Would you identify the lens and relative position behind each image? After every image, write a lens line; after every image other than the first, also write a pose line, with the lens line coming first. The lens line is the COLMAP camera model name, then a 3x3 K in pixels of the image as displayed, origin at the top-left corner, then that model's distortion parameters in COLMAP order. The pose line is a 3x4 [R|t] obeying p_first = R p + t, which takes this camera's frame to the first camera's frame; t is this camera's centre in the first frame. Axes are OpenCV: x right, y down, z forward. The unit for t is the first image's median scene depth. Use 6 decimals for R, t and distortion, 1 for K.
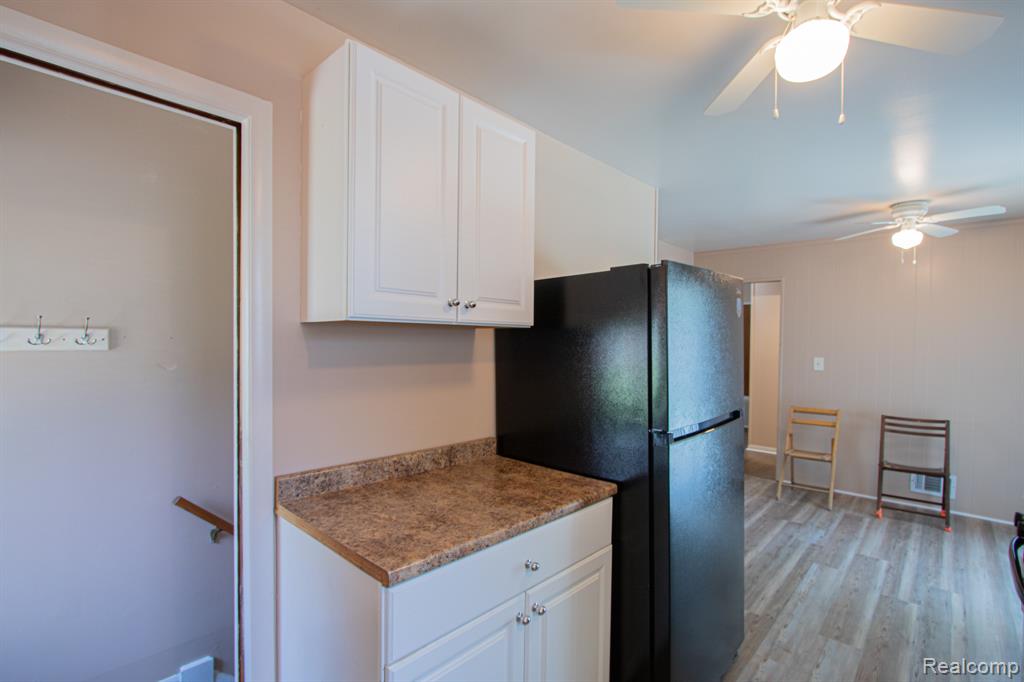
lens RADIAL K [[474.6, 0, 516.1], [0, 474.6, 344.1], [0, 0, 1]] dist [-0.011546, -0.000618]
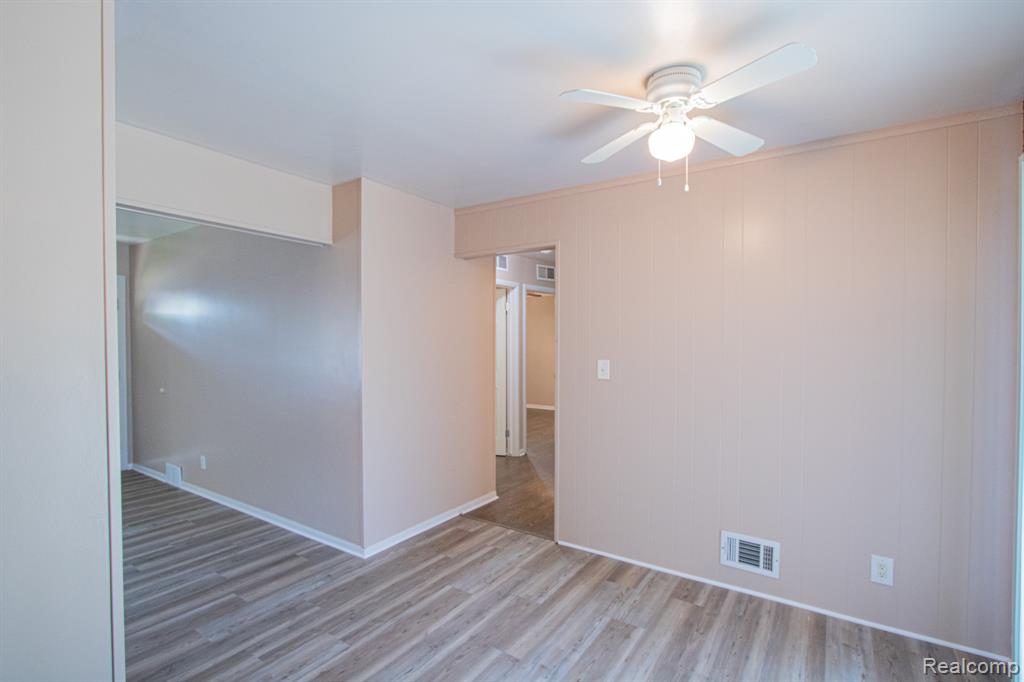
lens RADIAL K [[474.6, 0, 511.3], [0, 474.6, 343.6], [0, 0, 1]] dist [-0.011546, -0.000618]
pose [[0.988998, -0.008718, 0.147673, 0.493523], [0.008846, 0.999961, -0.000206, 0.004877], [-0.147665, 0.001510, 0.989036, 0.425781]]
